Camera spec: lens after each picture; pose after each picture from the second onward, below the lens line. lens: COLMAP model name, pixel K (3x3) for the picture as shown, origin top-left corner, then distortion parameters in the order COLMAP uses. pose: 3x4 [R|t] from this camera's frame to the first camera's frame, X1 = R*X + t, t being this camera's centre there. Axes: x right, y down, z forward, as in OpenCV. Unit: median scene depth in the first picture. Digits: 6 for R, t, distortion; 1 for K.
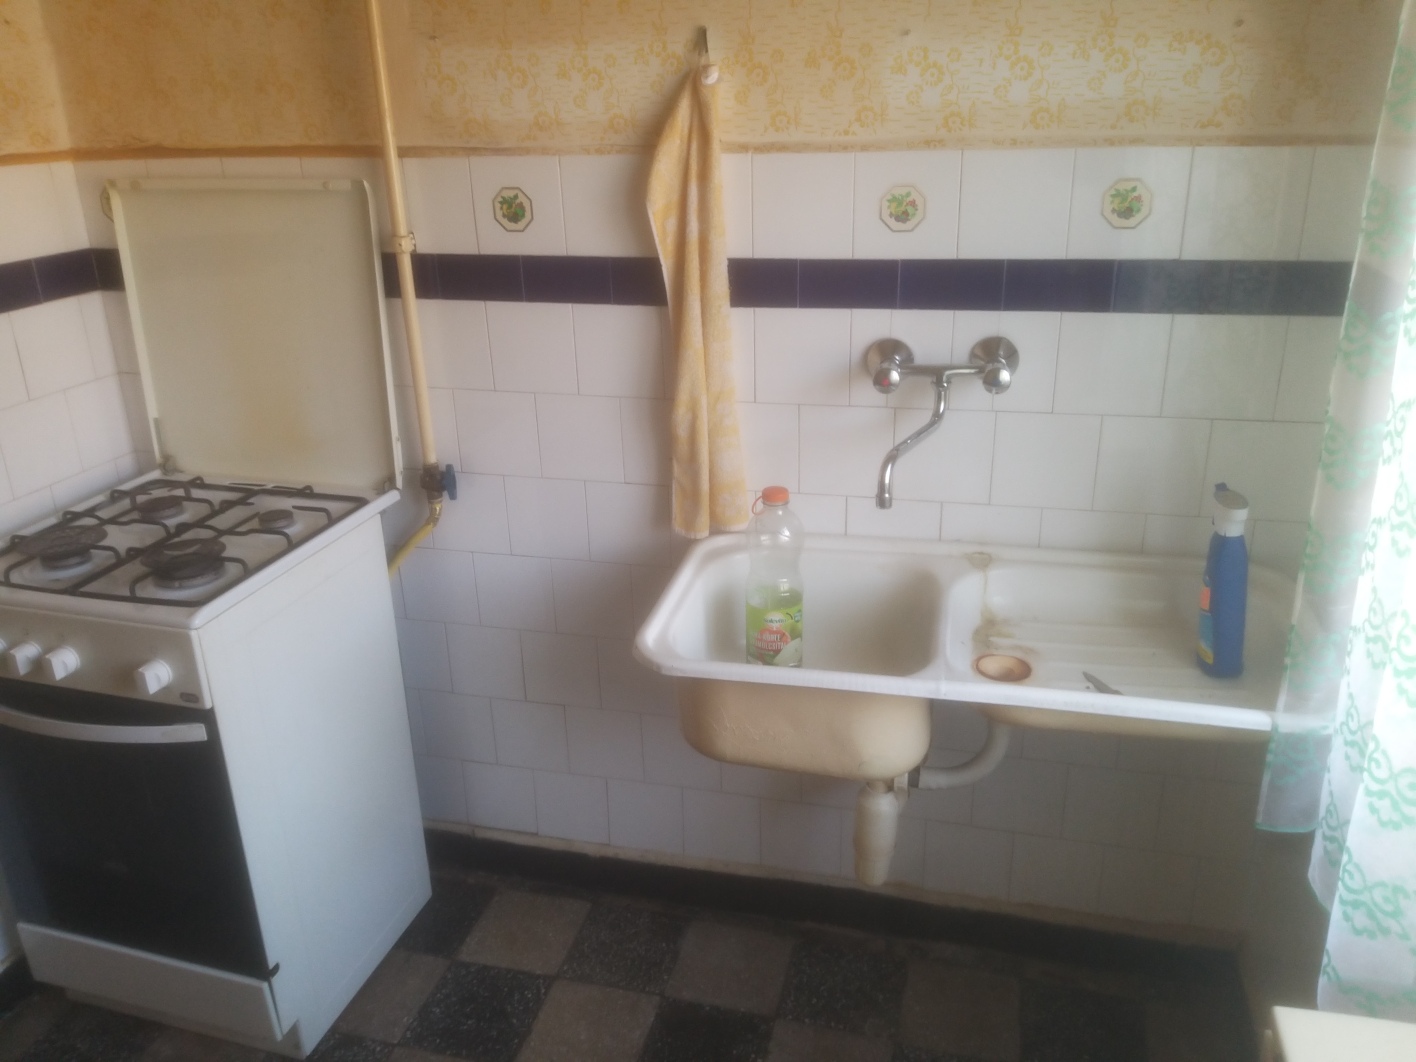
lens RADIAL K [[1133.1, 0, 708.0], [0, 1133.1, 531.0], [0, 0, 1]] dist [0.077270, -0.102326]
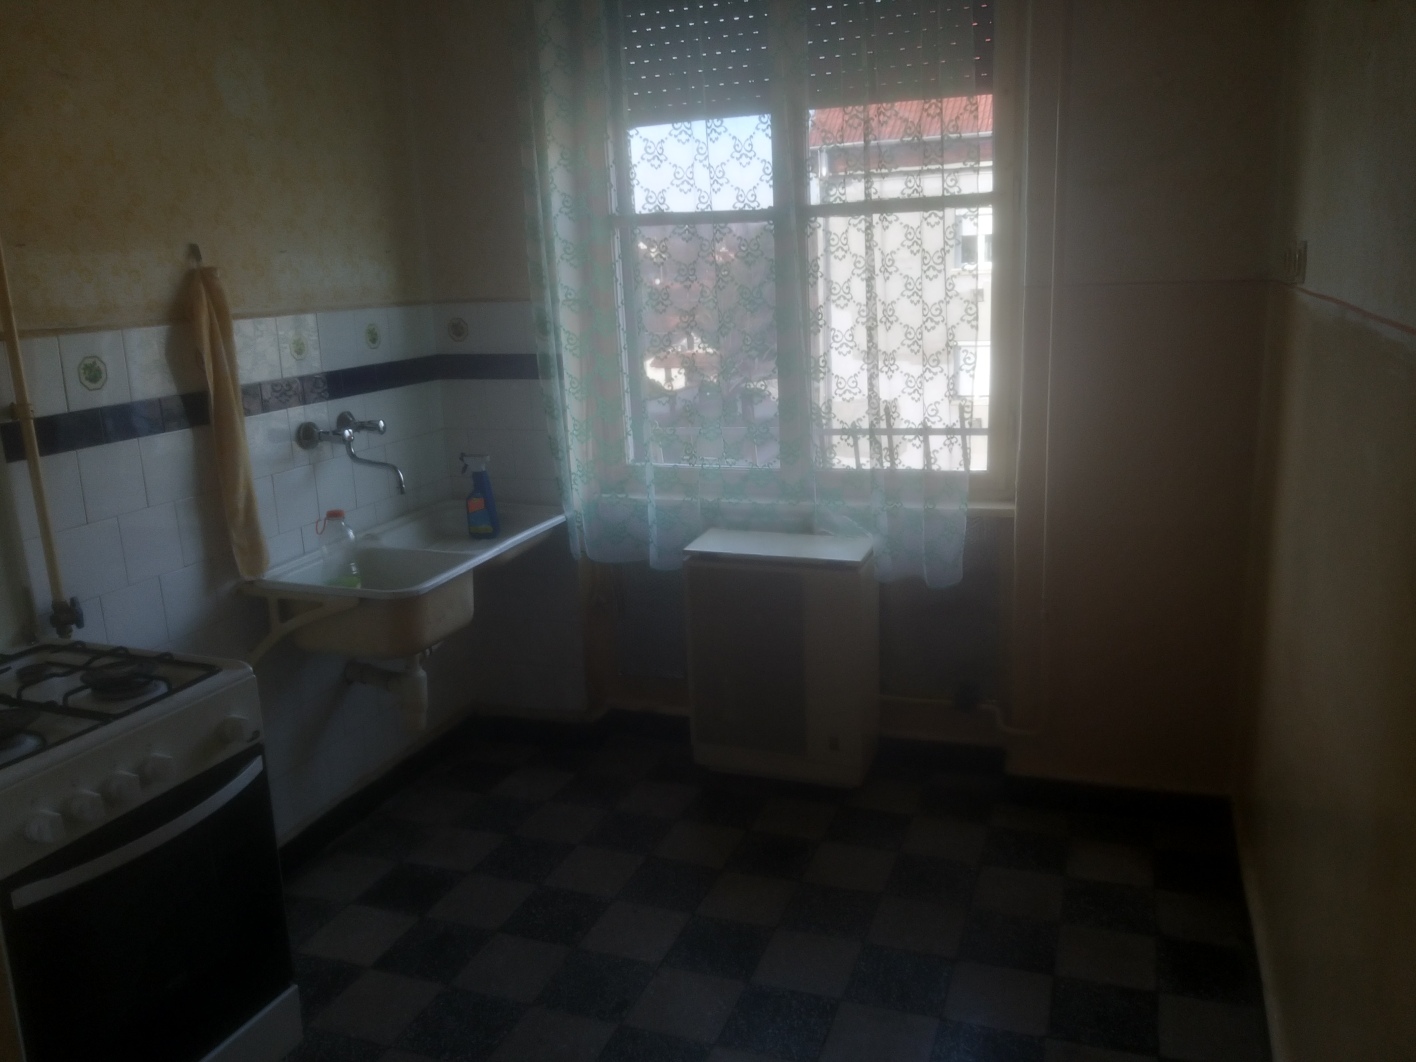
lens RADIAL K [[1133.1, 0, 708.0], [0, 1133.1, 531.0], [0, 0, 1]] dist [0.077270, -0.102326]
pose [[0.099615, -0.211365, 0.972318, -1.414647], [0.395282, 0.905169, 0.156271, -0.052267], [-0.913142, 0.368773, 0.173717, 0.220472]]
